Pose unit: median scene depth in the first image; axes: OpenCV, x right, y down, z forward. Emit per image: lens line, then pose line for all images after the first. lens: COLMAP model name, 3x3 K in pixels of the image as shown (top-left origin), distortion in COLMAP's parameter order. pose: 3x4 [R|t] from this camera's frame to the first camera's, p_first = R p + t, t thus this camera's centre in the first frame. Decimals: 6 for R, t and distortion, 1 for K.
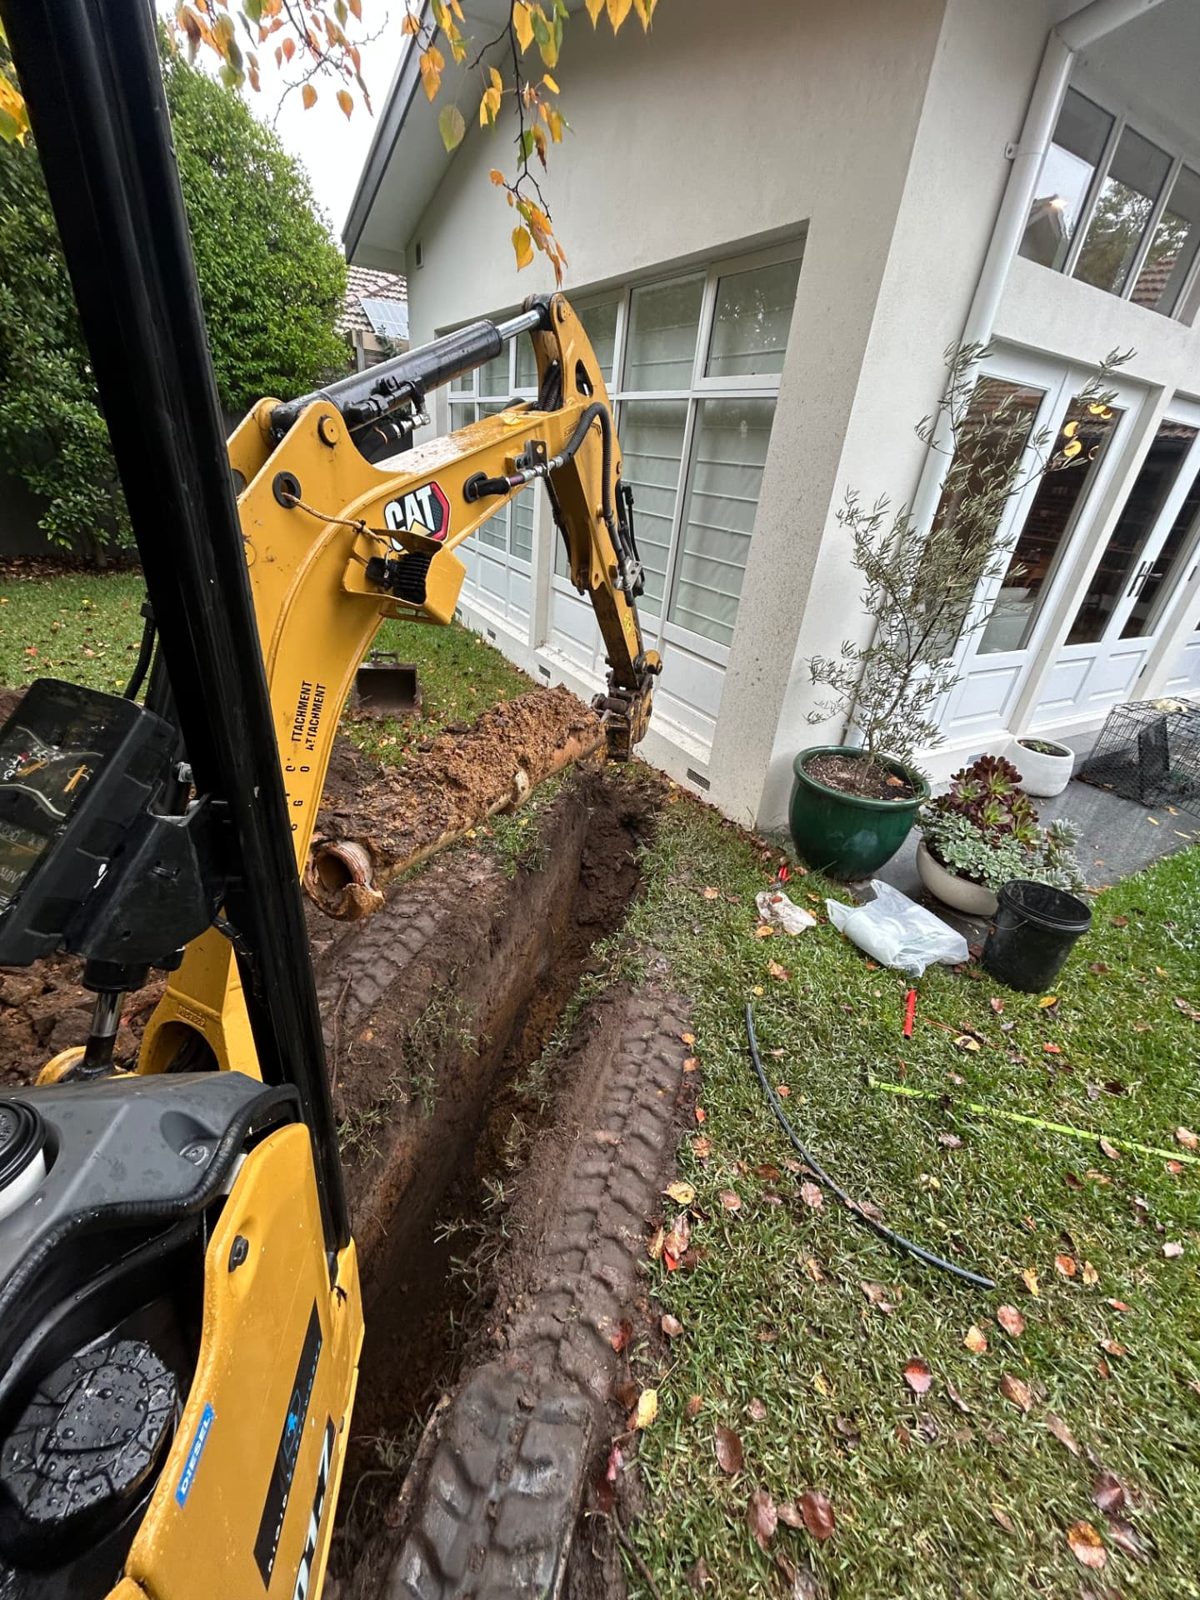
lens RADIAL K [[643.4, 0, 598.3], [0, 643.4, 794.1], [0, 0, 1]] dist [0.002867, -0.000300]
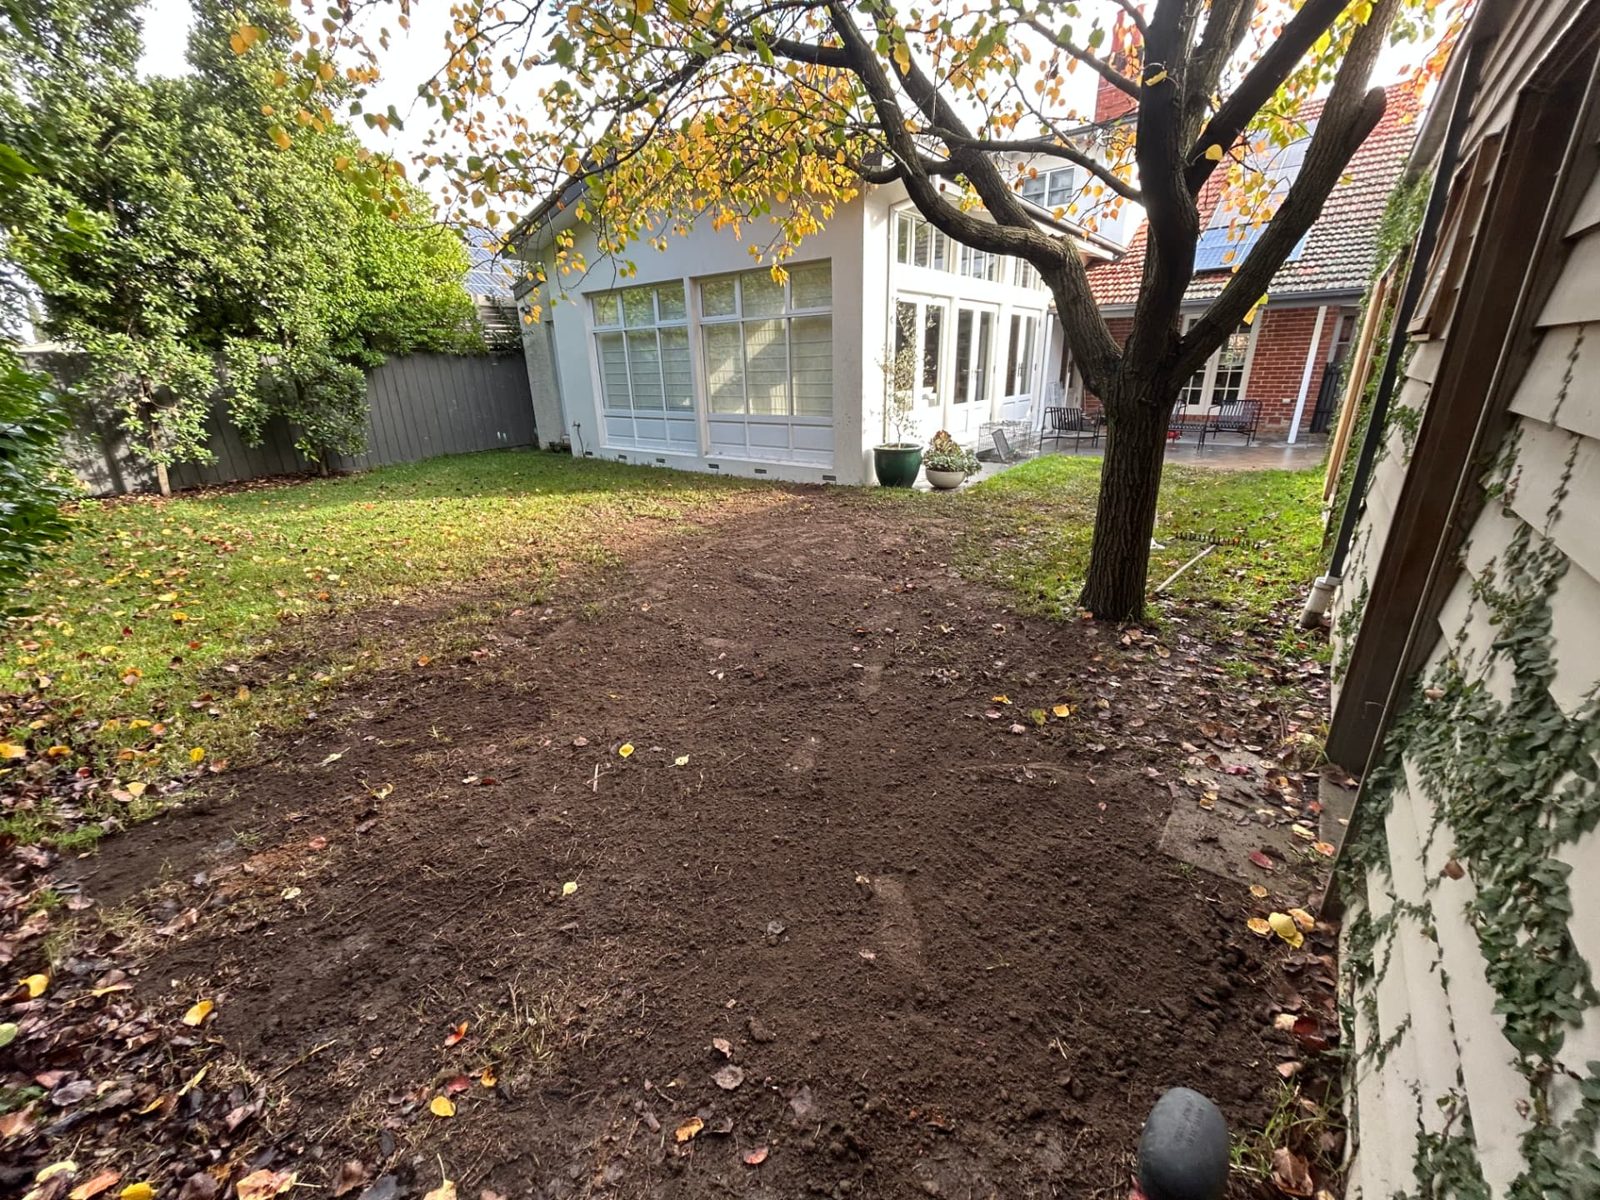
lens RADIAL K [[643.4, 0, 806.8], [0, 643.4, 590.6], [0, 0, 1]] dist [0.002867, -0.000300]
pose [[0.916342, -0.231313, 0.326821, -0.710552], [0.273758, 0.957596, -0.089810, 0.515781], [-0.292188, 0.171766, 0.940809, -0.955000]]
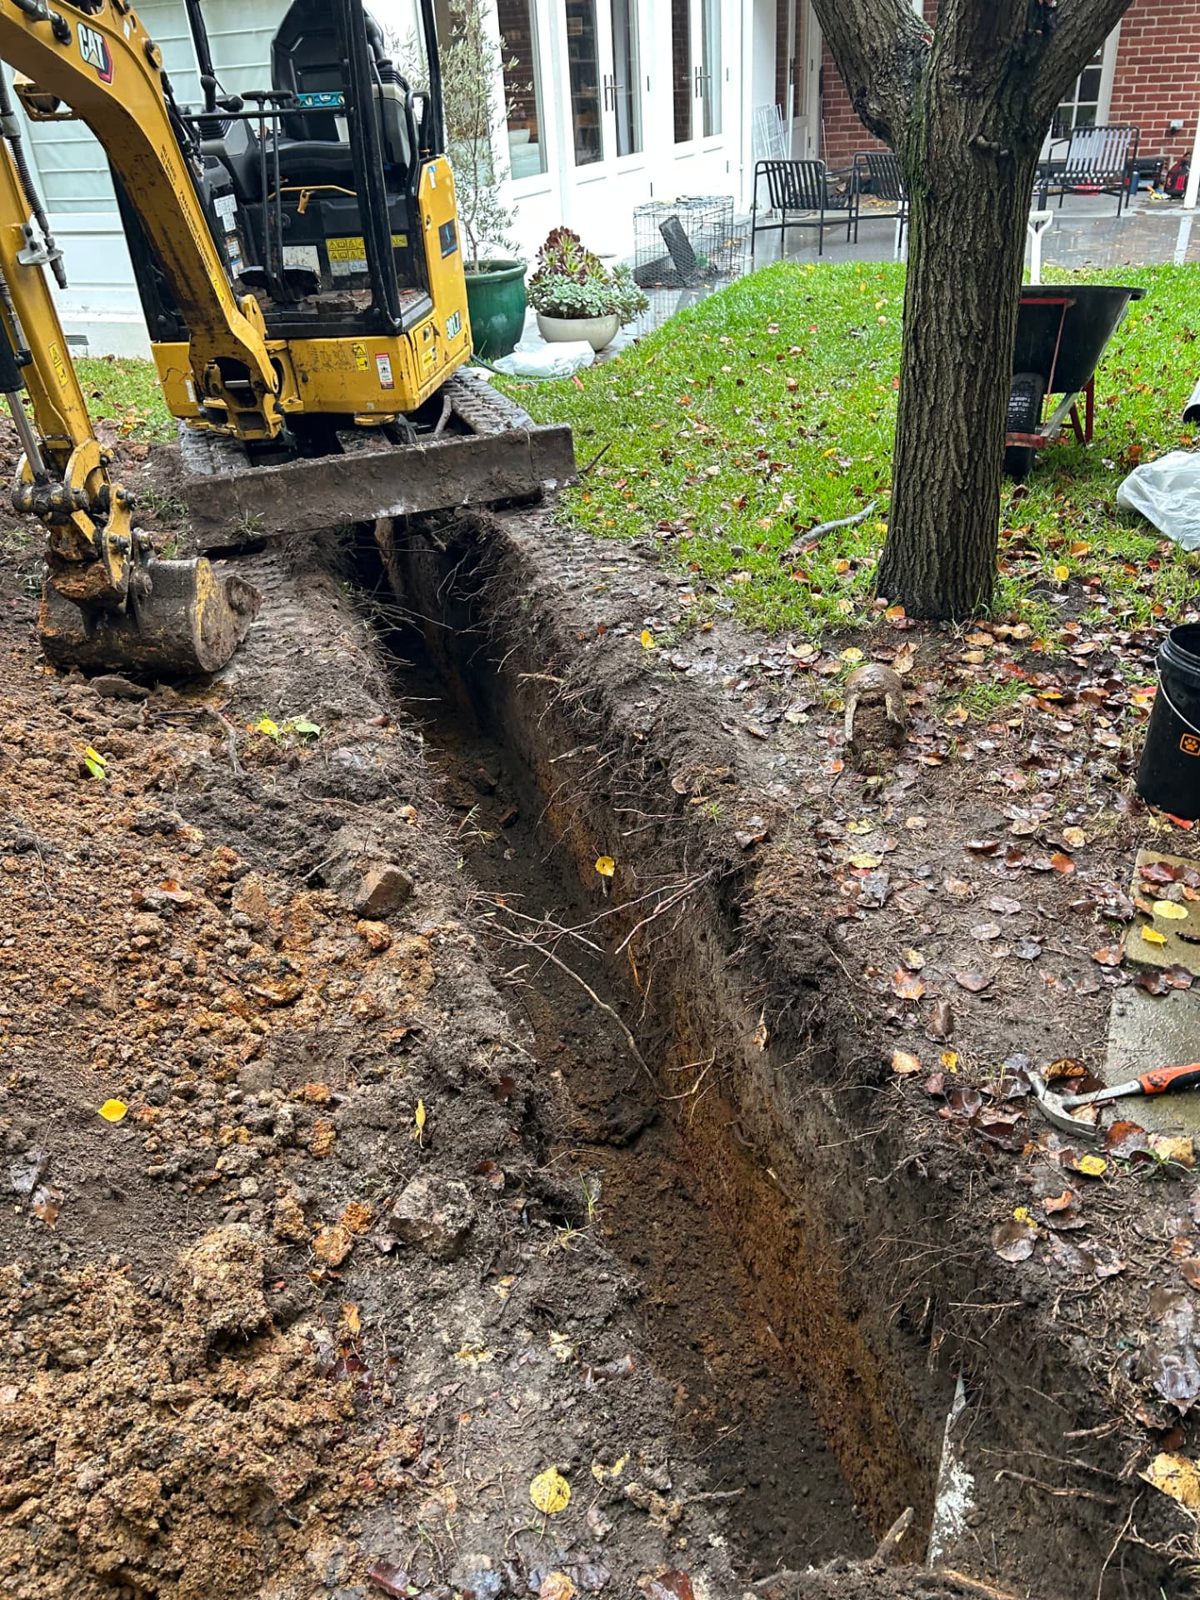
lens RADIAL K [[1194.2, 0, 606.8], [0, 1194.2, 770.9], [0, 0, 1]] dist [0.048657, -0.040301]
pose [[0.791077, -0.417001, 0.447557, -0.645932], [0.393328, 0.907090, 0.149935, 0.468421], [-0.468498, 0.057426, 0.881596, -0.854816]]
